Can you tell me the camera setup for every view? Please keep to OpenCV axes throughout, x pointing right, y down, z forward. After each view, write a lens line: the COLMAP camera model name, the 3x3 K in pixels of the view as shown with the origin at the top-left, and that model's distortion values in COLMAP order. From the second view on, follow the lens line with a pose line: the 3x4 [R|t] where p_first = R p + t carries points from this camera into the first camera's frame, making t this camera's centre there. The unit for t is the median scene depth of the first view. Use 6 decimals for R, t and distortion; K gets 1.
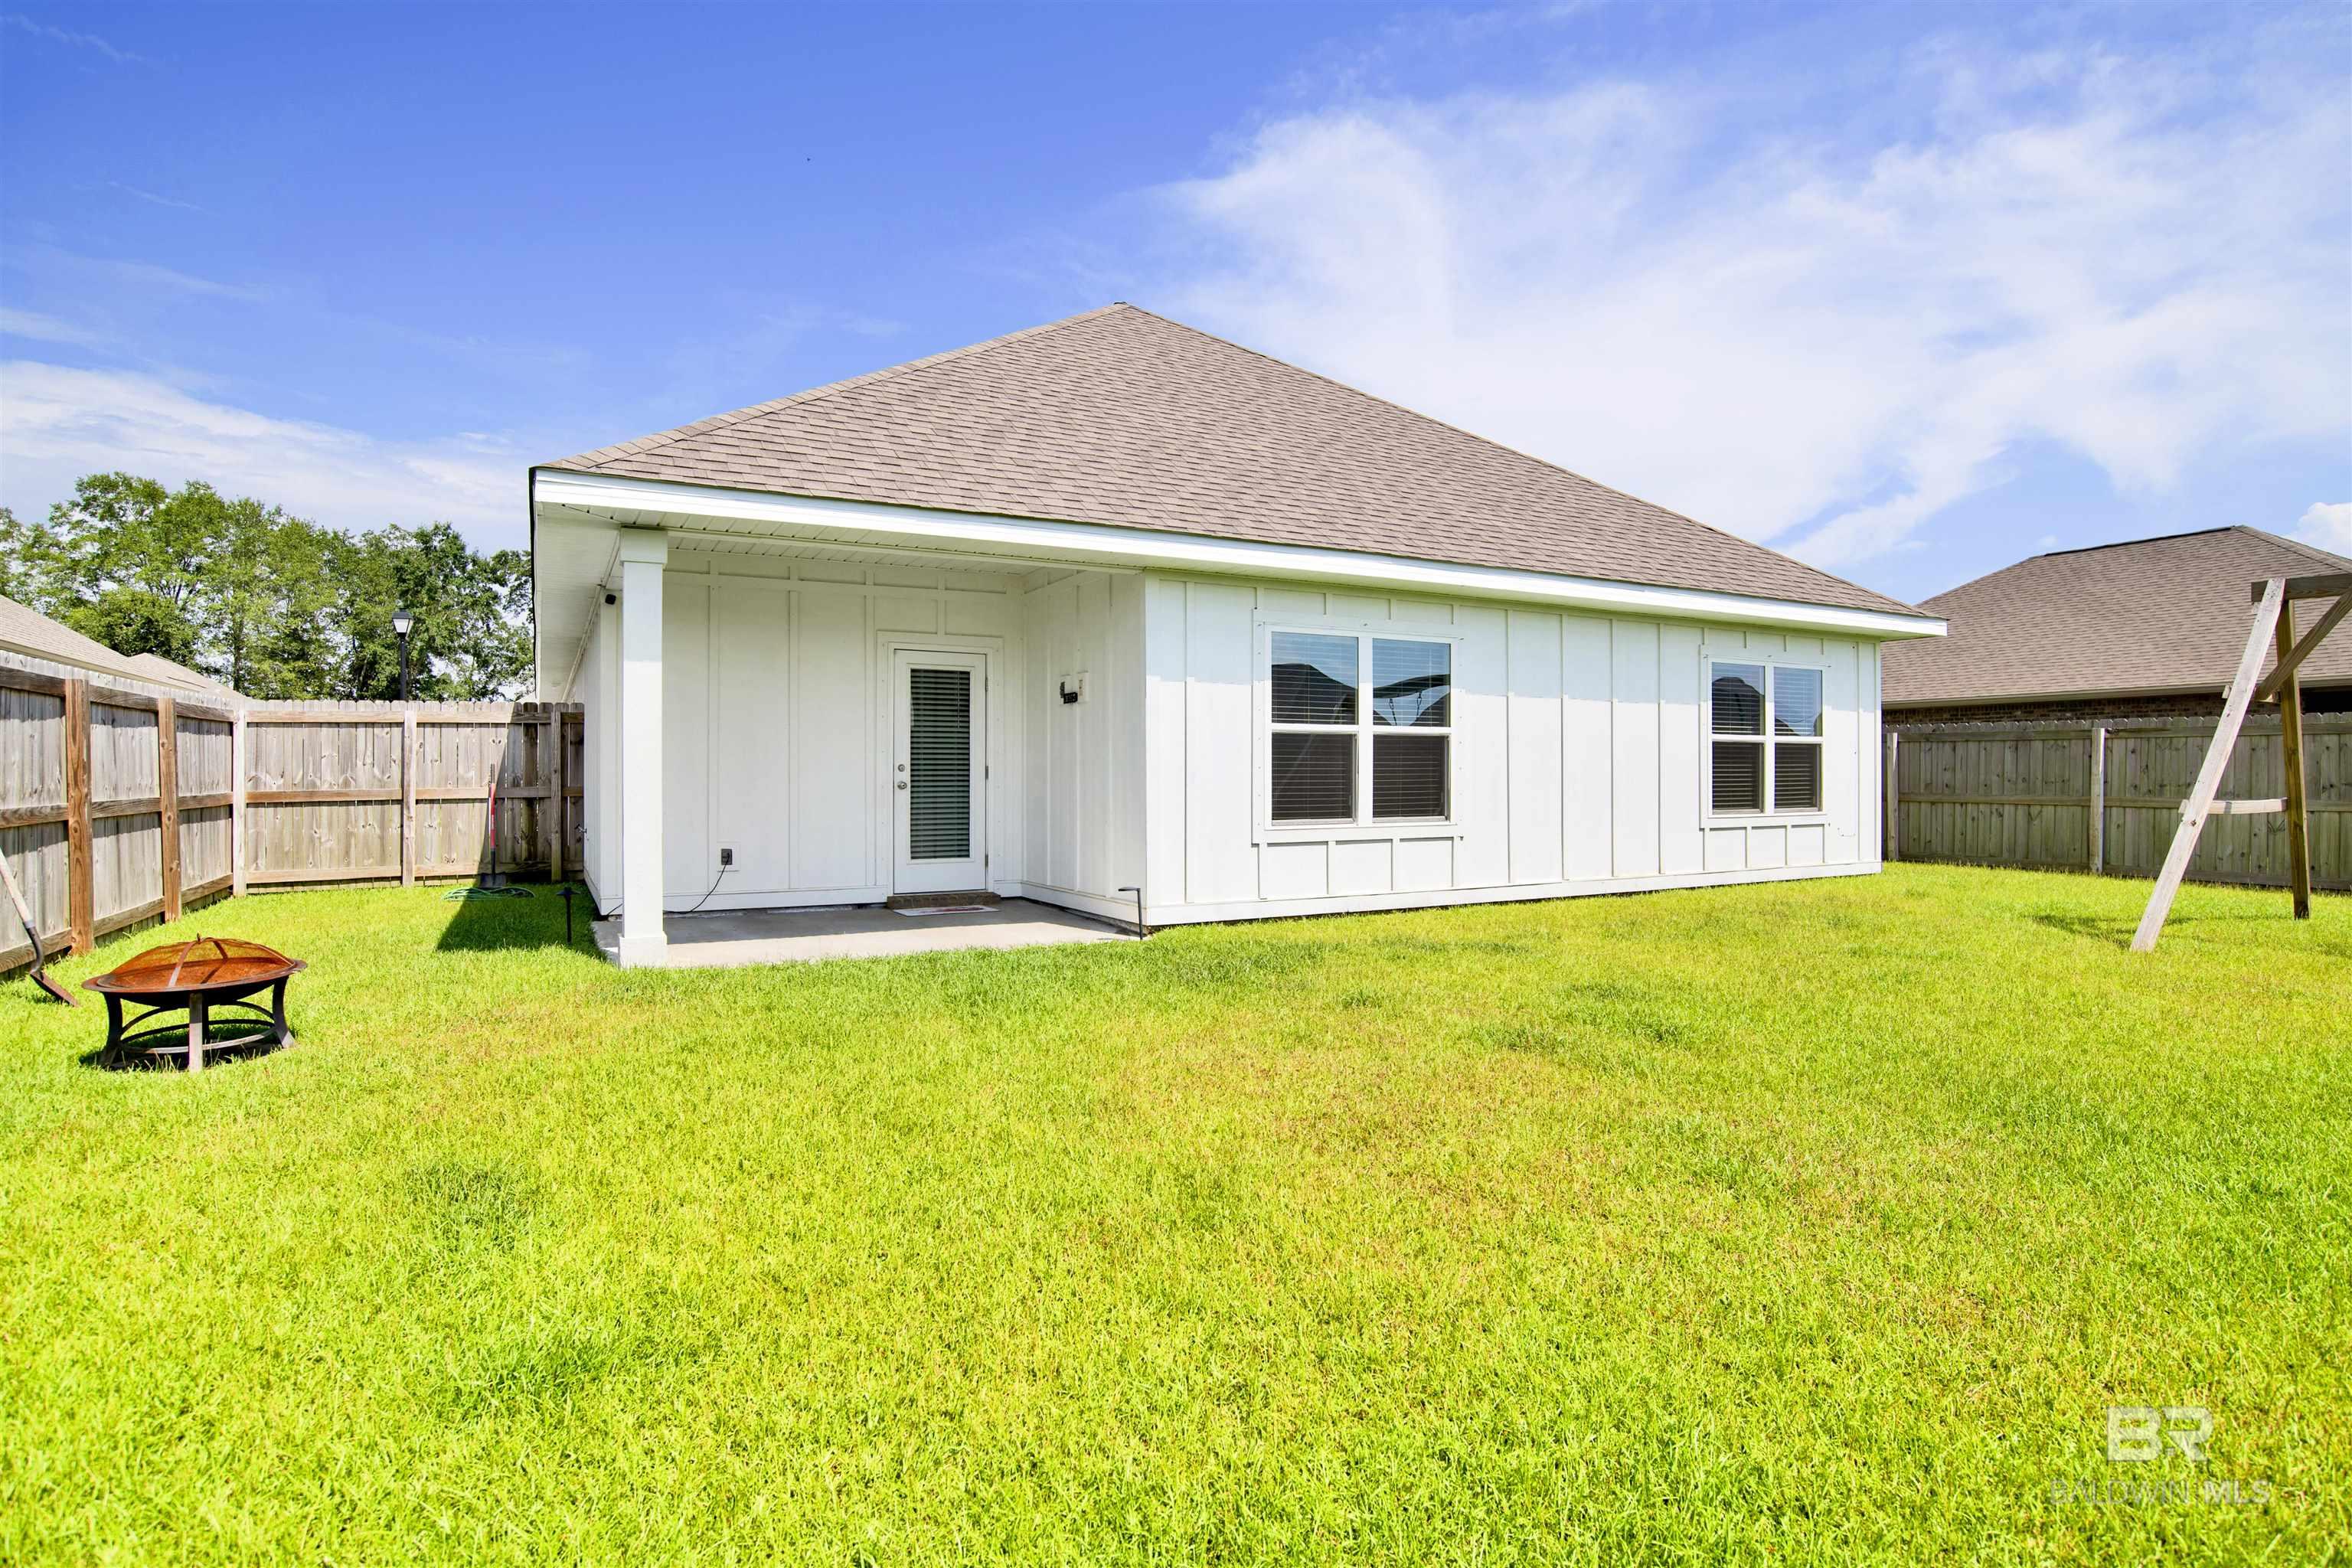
lens RADIAL K [[1229.9, 0, 1193.5], [0, 1229.9, 780.8], [0, 0, 1]] dist [-0.067895, 0.019905]
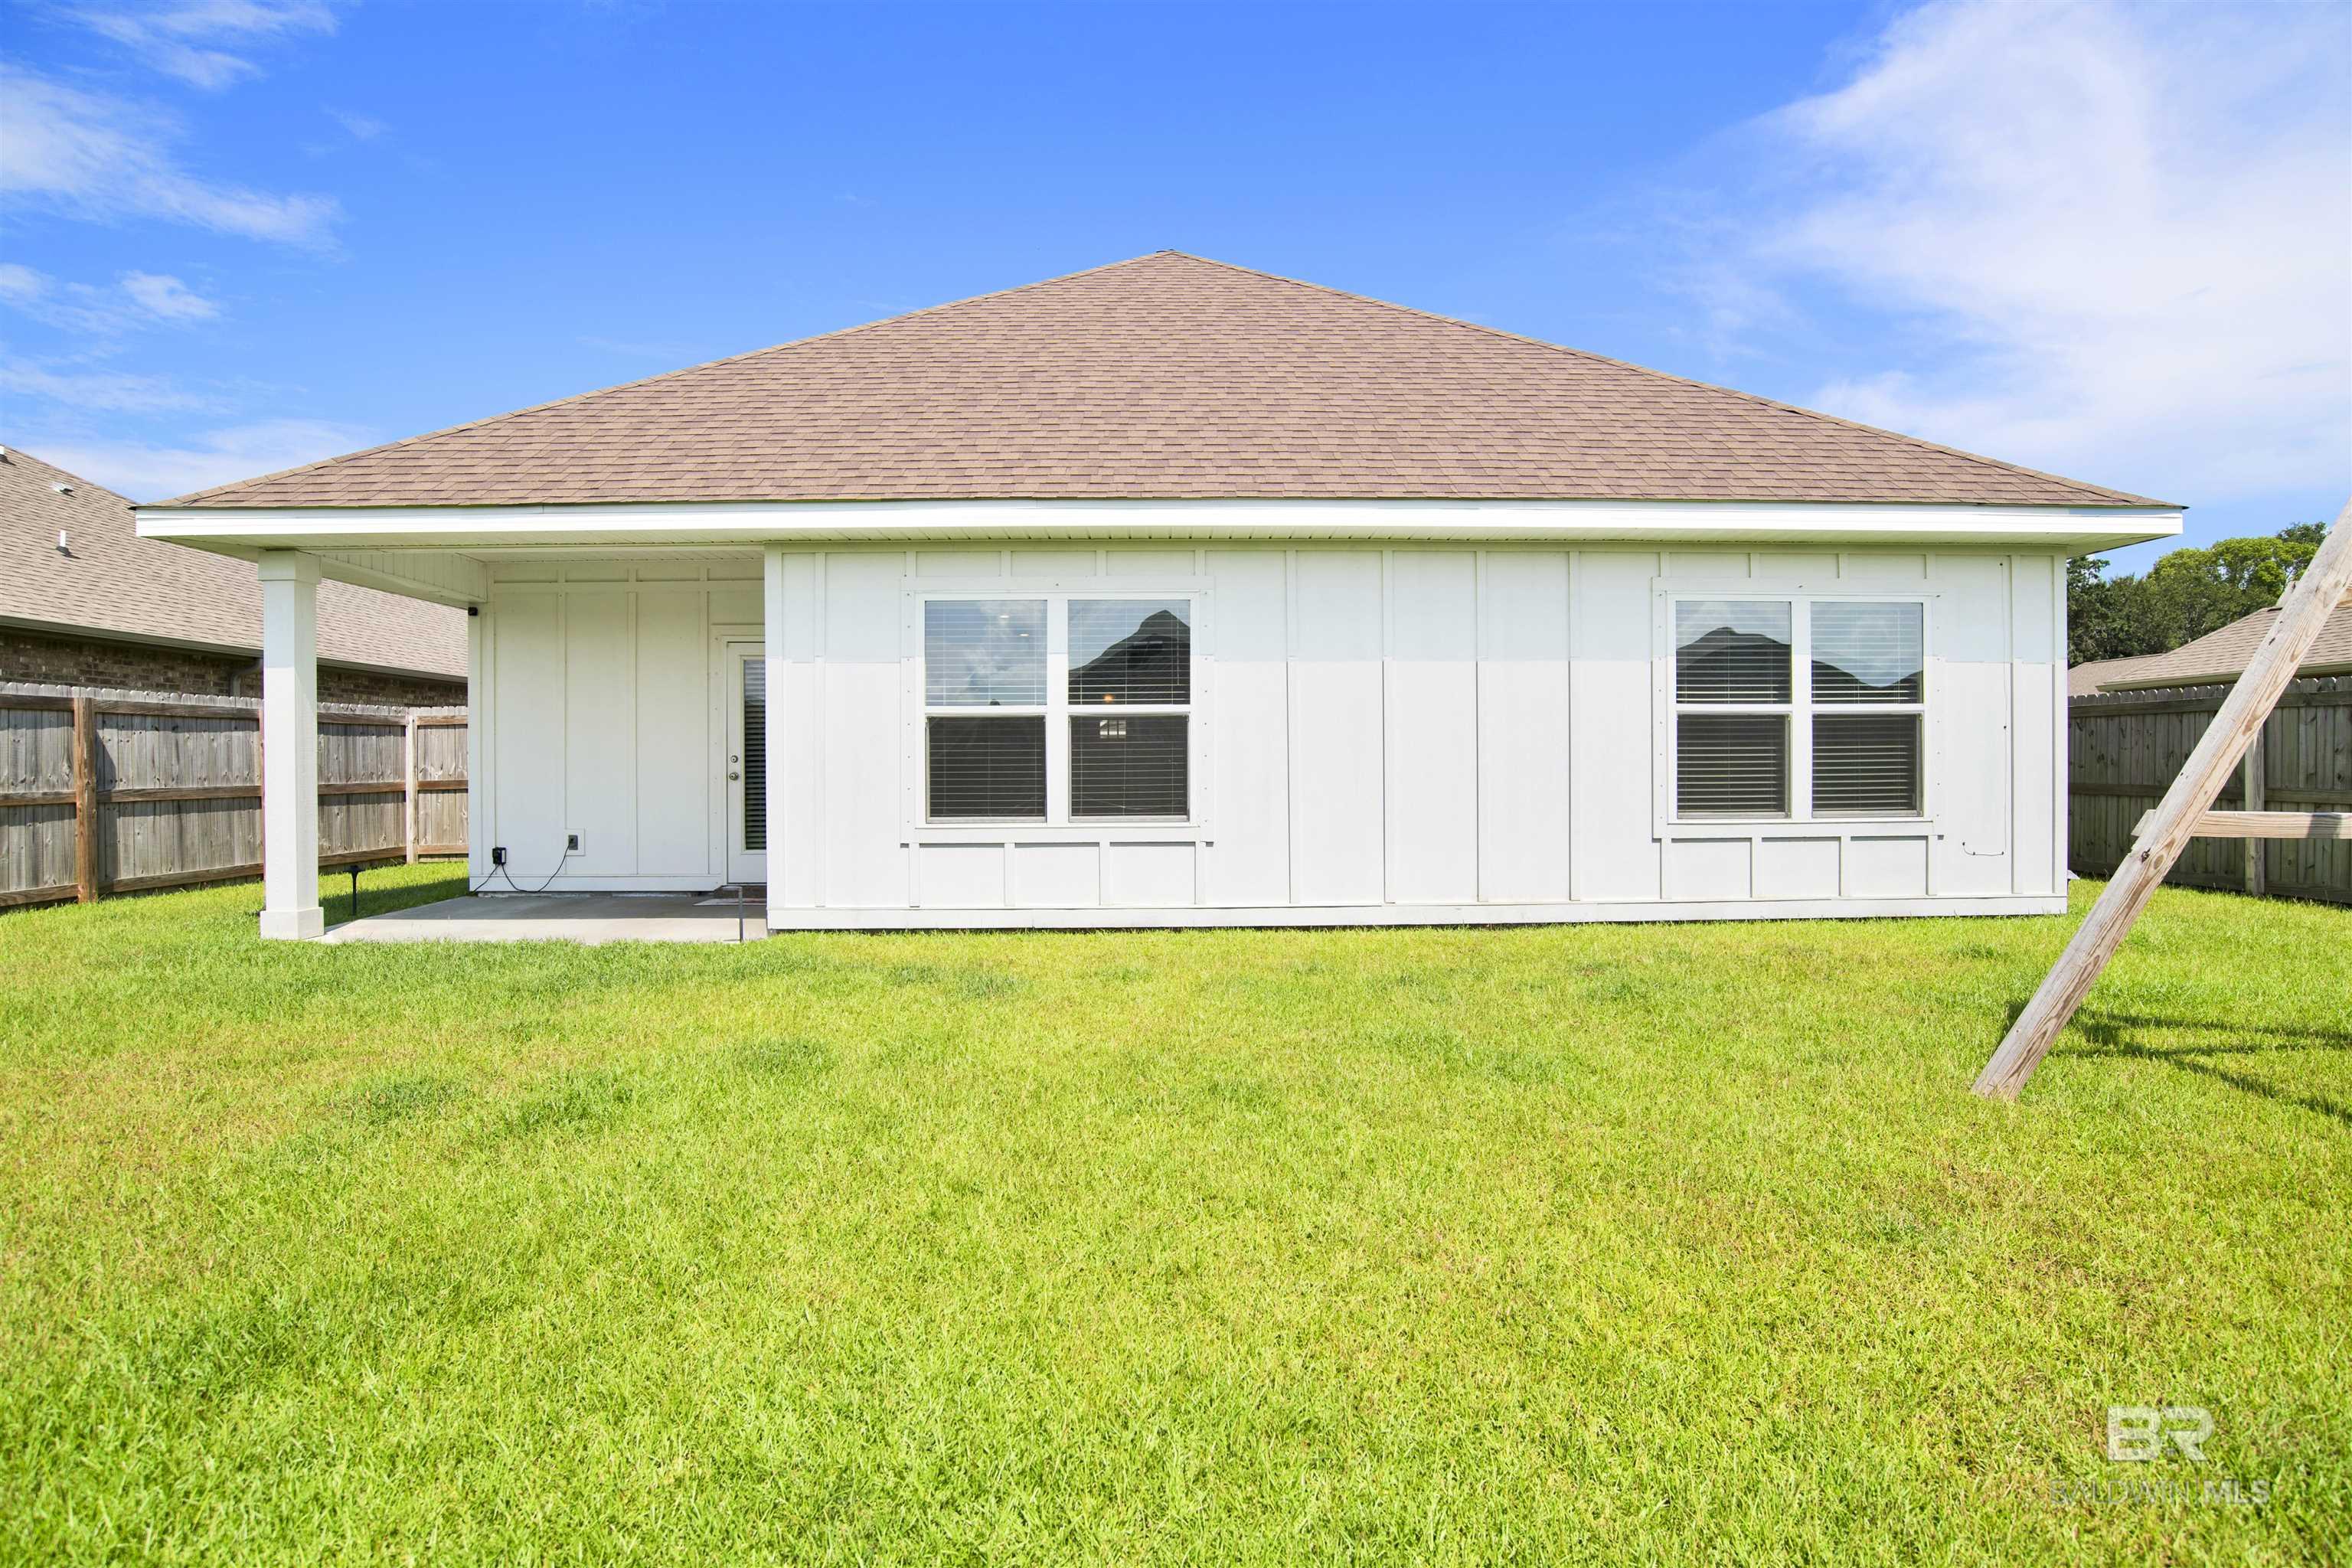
lens RADIAL K [[1229.9, 0, 1184.8], [0, 1229.9, 786.8], [0, 0, 1]] dist [-0.067895, 0.019905]
pose [[0.889661, 0.005273, -0.456591, 0.475933], [0.001846, 0.999884, 0.015146, -0.001776], [0.456618, -0.014318, 0.889548, 0.235124]]
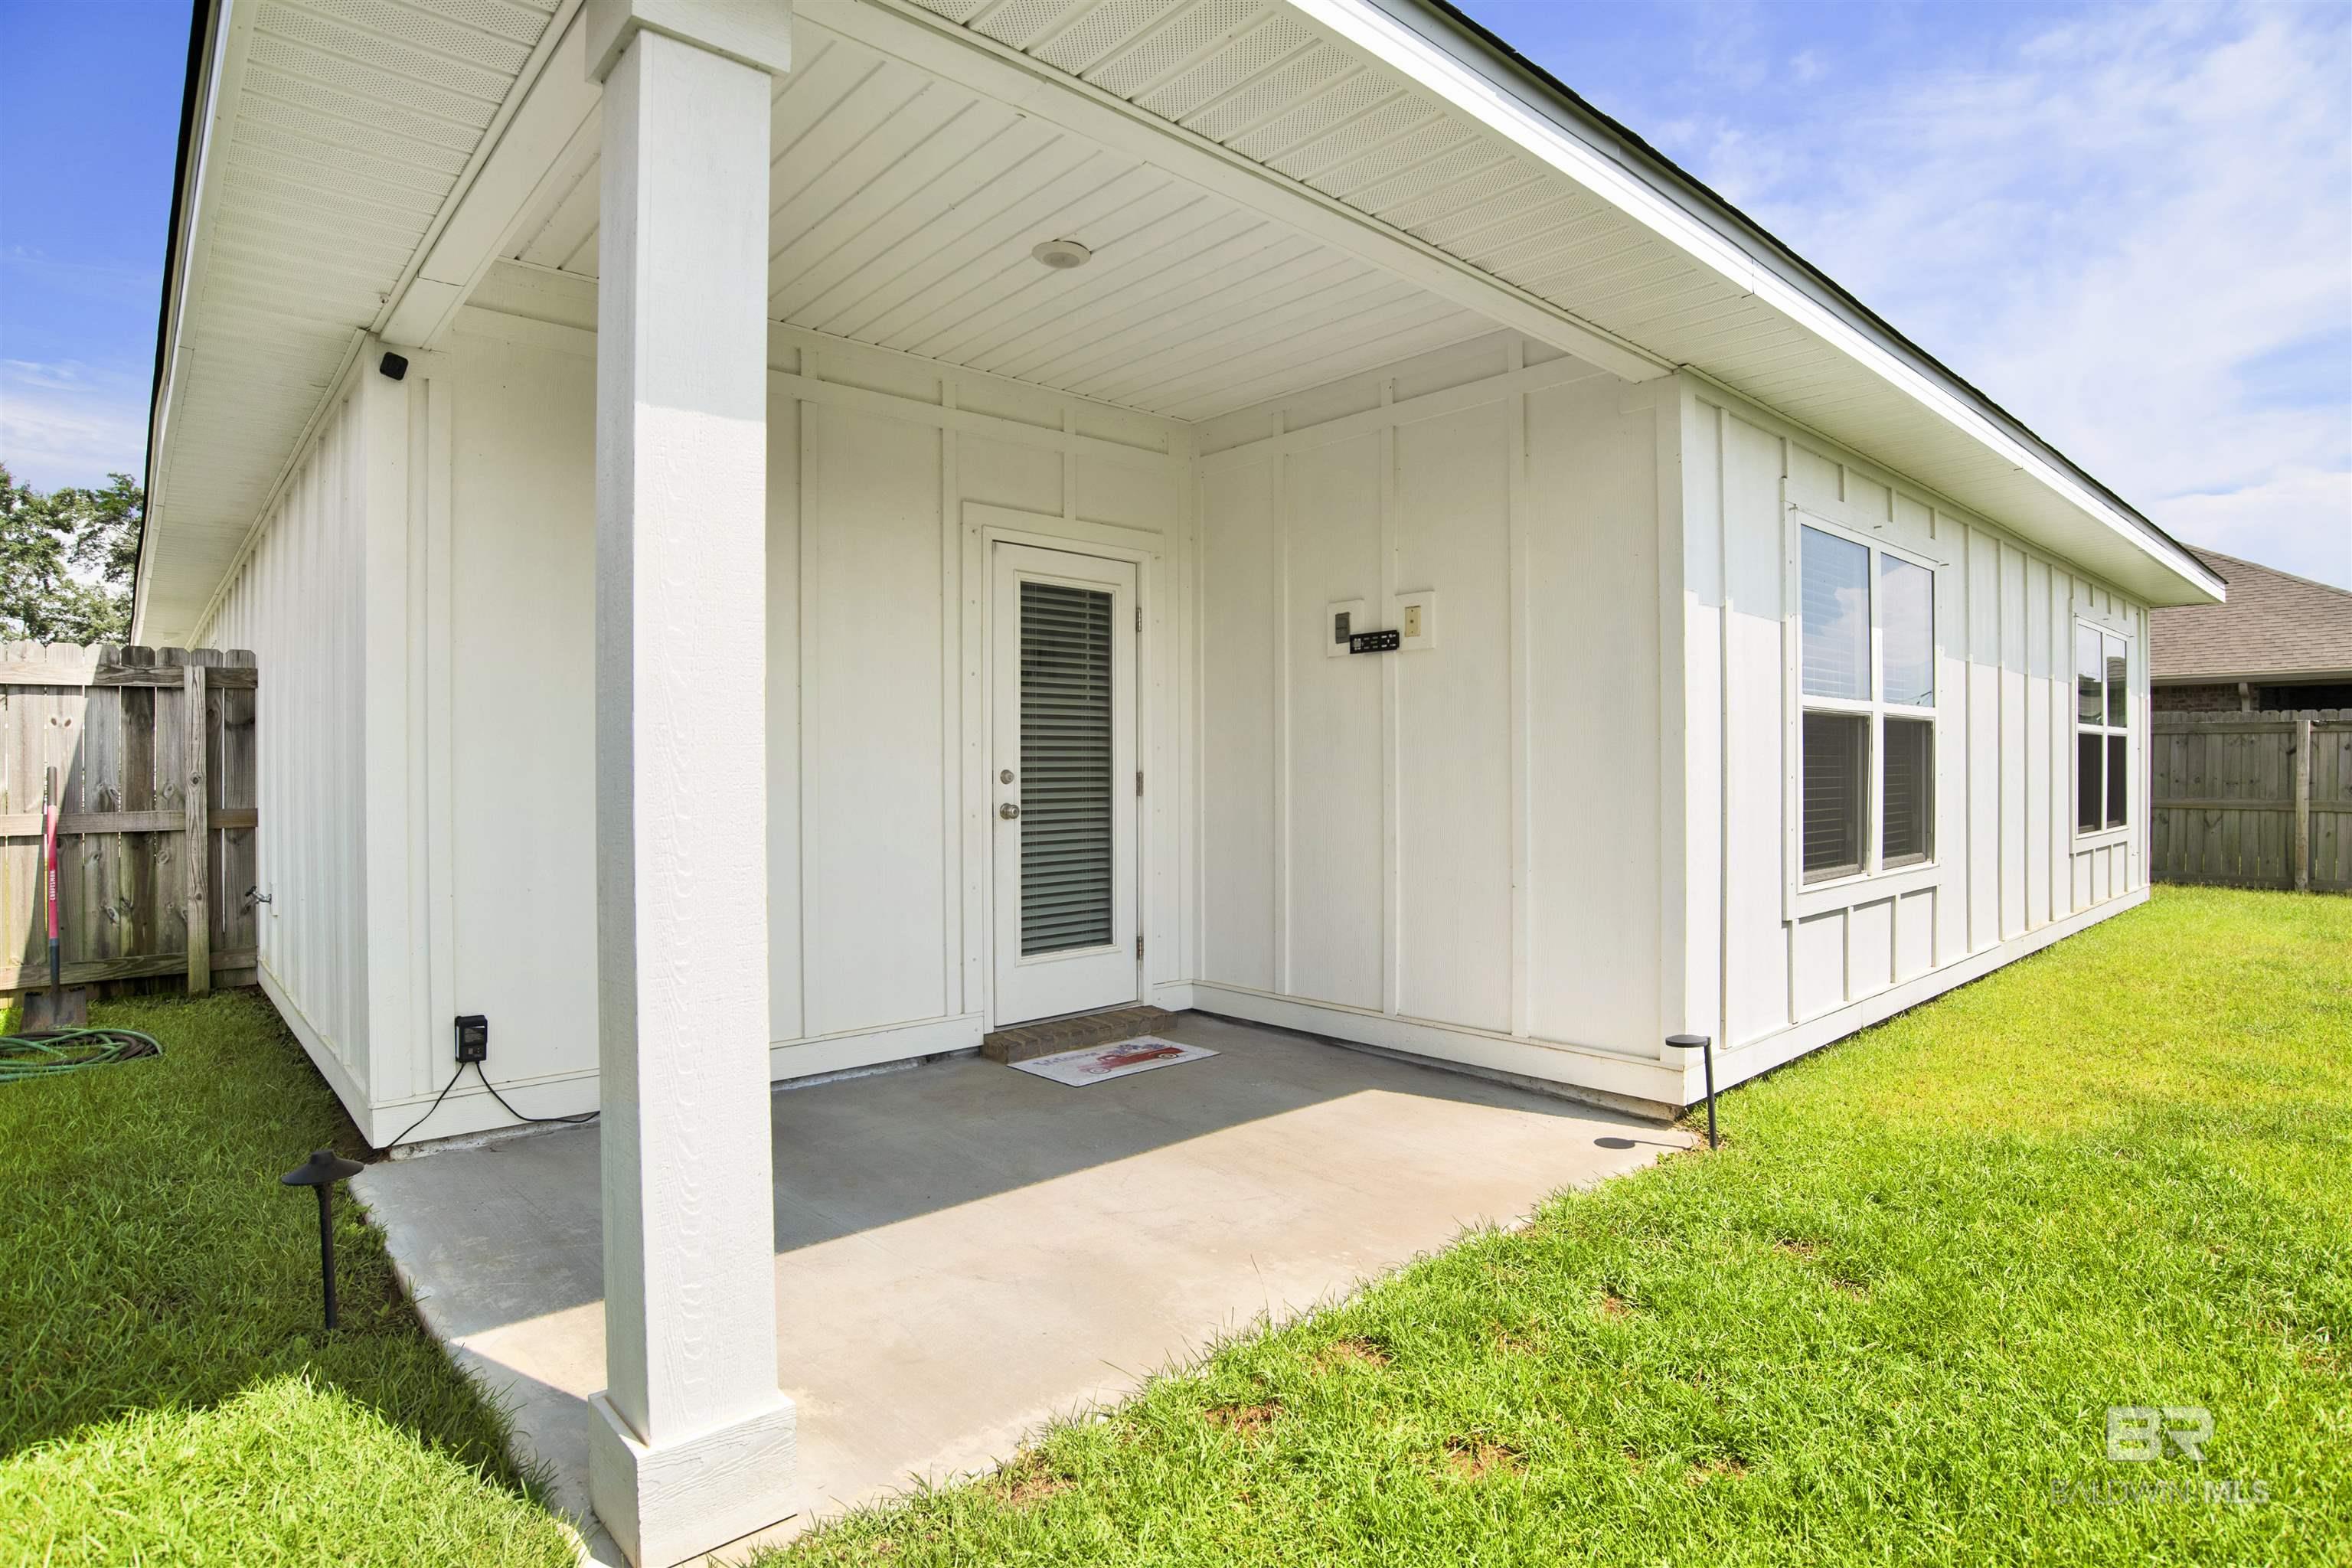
lens RADIAL K [[1229.9, 0, 1200.1], [0, 1229.9, 776.3], [0, 0, 1]] dist [-0.067895, 0.019905]
pose [[0.969640, -0.003859, 0.244506, -0.244958], [0.003014, 0.999988, 0.003834, -0.010622], [-0.244517, -0.002980, 0.969640, 0.422339]]
